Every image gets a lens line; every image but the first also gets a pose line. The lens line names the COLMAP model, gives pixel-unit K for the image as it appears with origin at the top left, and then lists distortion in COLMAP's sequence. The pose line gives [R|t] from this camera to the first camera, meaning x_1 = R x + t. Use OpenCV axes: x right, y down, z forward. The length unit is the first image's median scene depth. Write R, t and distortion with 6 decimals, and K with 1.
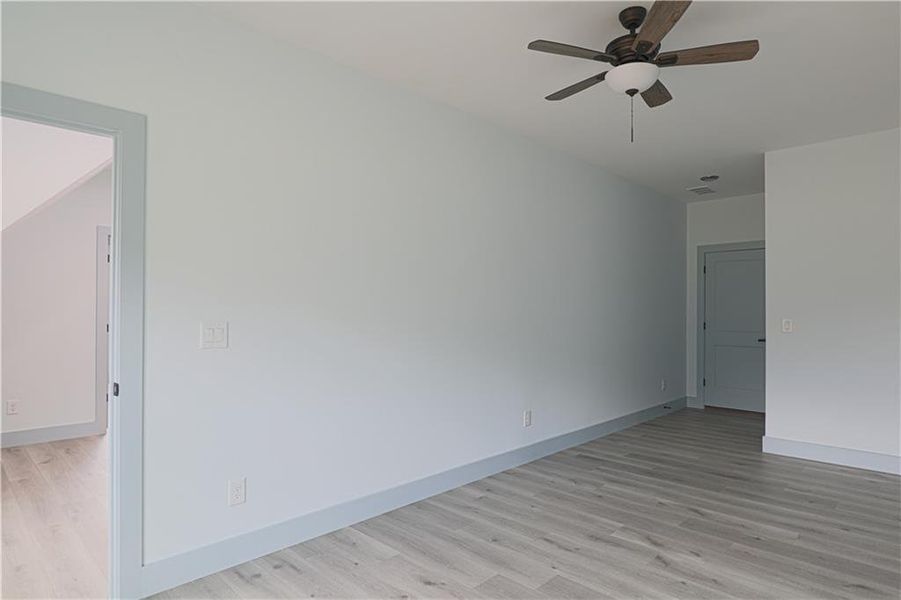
lens RADIAL K [[526.6, 0, 450.8], [0, 526.6, 301.4], [0, 0, 1]] dist [0.000249, 0.002564]
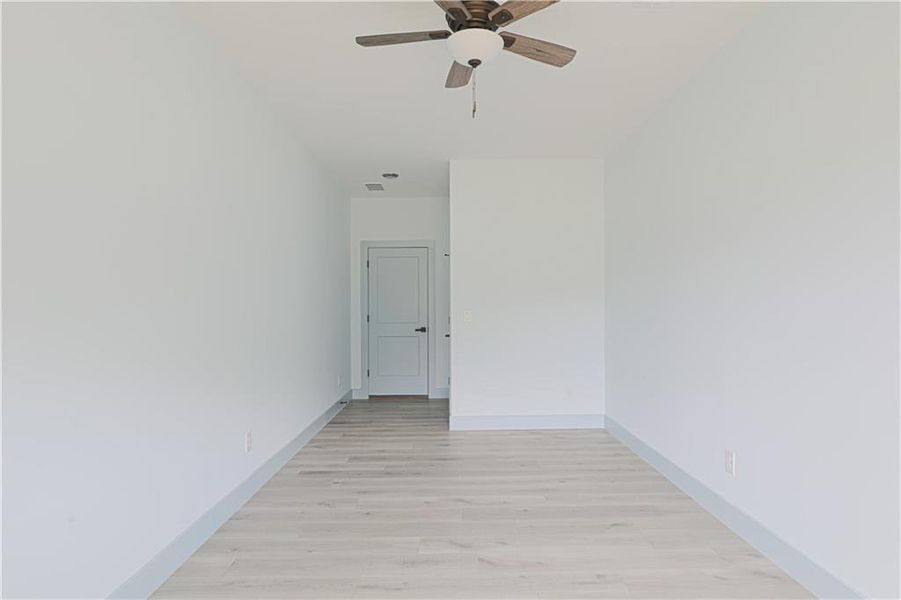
lens RADIAL K [[526.6, 0, 453.7], [0, 526.6, 301.2], [0, 0, 1]] dist [0.000249, 0.002564]
pose [[0.697147, -0.002710, 0.716923, -0.229404], [-0.003791, 0.999965, 0.007467, 0.006480], [-0.716918, -0.007923, 0.697113, 0.262515]]
